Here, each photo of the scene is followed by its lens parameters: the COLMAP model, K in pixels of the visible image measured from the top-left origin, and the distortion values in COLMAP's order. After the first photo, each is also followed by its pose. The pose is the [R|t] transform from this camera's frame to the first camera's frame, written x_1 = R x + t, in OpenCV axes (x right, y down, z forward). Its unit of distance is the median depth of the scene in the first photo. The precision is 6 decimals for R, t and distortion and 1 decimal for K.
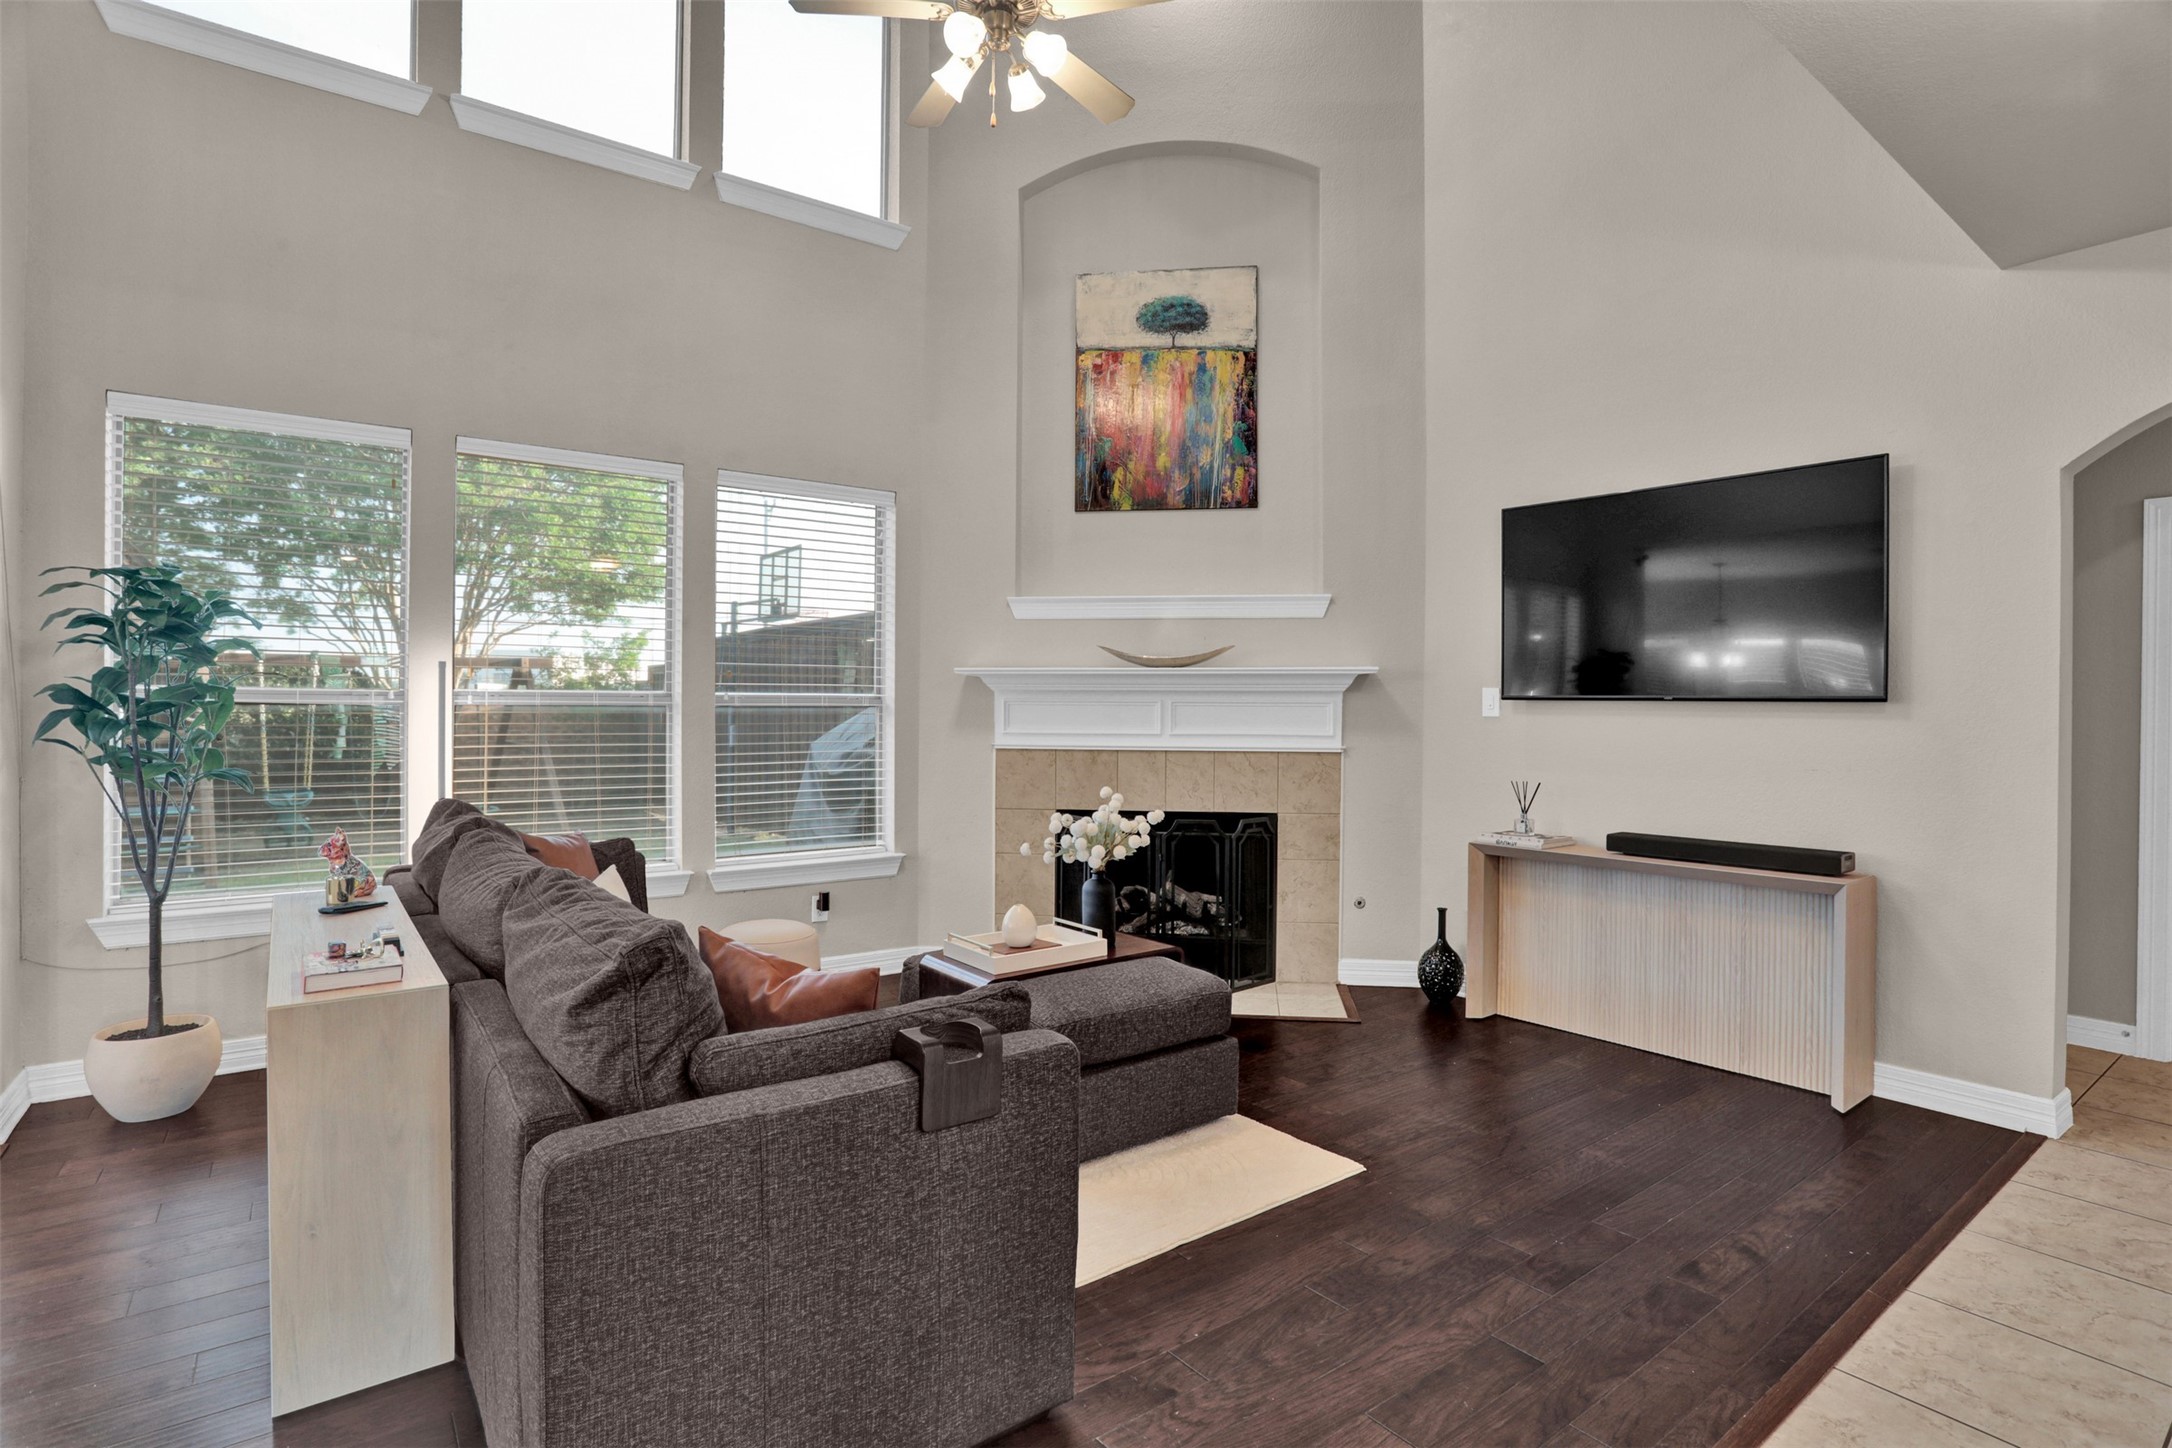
lens RADIAL K [[1066.5, 0, 1081.9], [0, 1066.5, 694.0], [0, 0, 1]] dist [-0.066557, 0.000780]
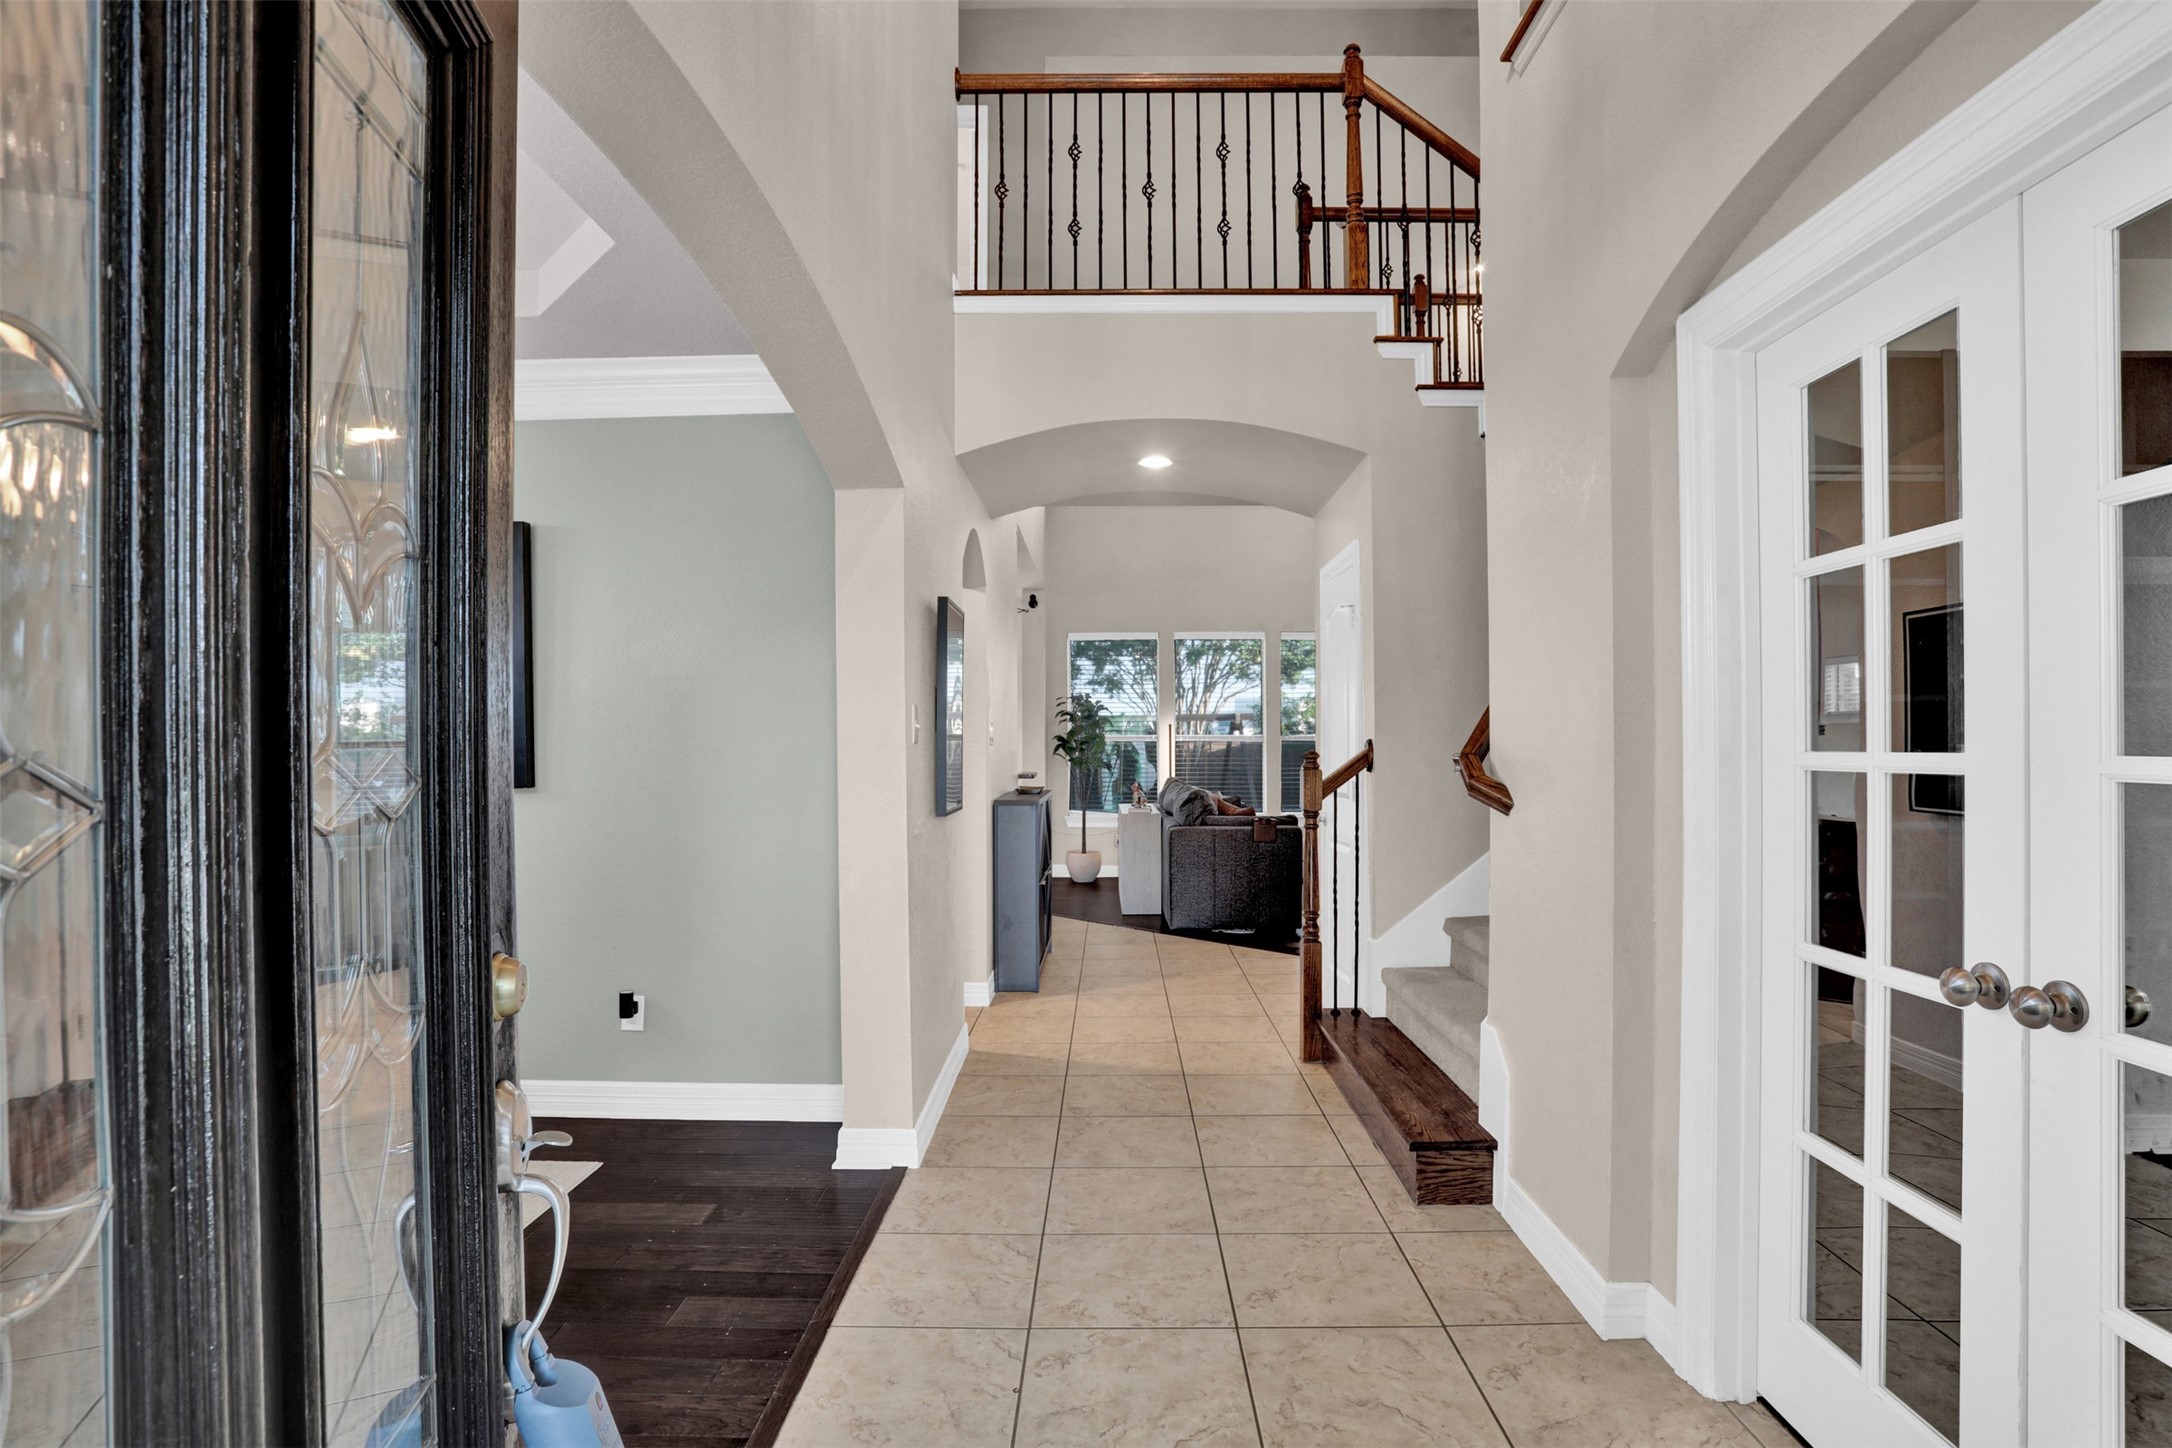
lens RADIAL K [[1078.1, 0, 1088.8], [0, 1078.1, 741.8], [0, 0, 1]] dist [-0.054126, 0.022078]
pose [[0.782799, -0.006812, -0.622237, 0.928100], [0.012005, 0.999919, 0.004156, -0.002325], [0.622159, -0.010723, 0.782817, -1.283893]]
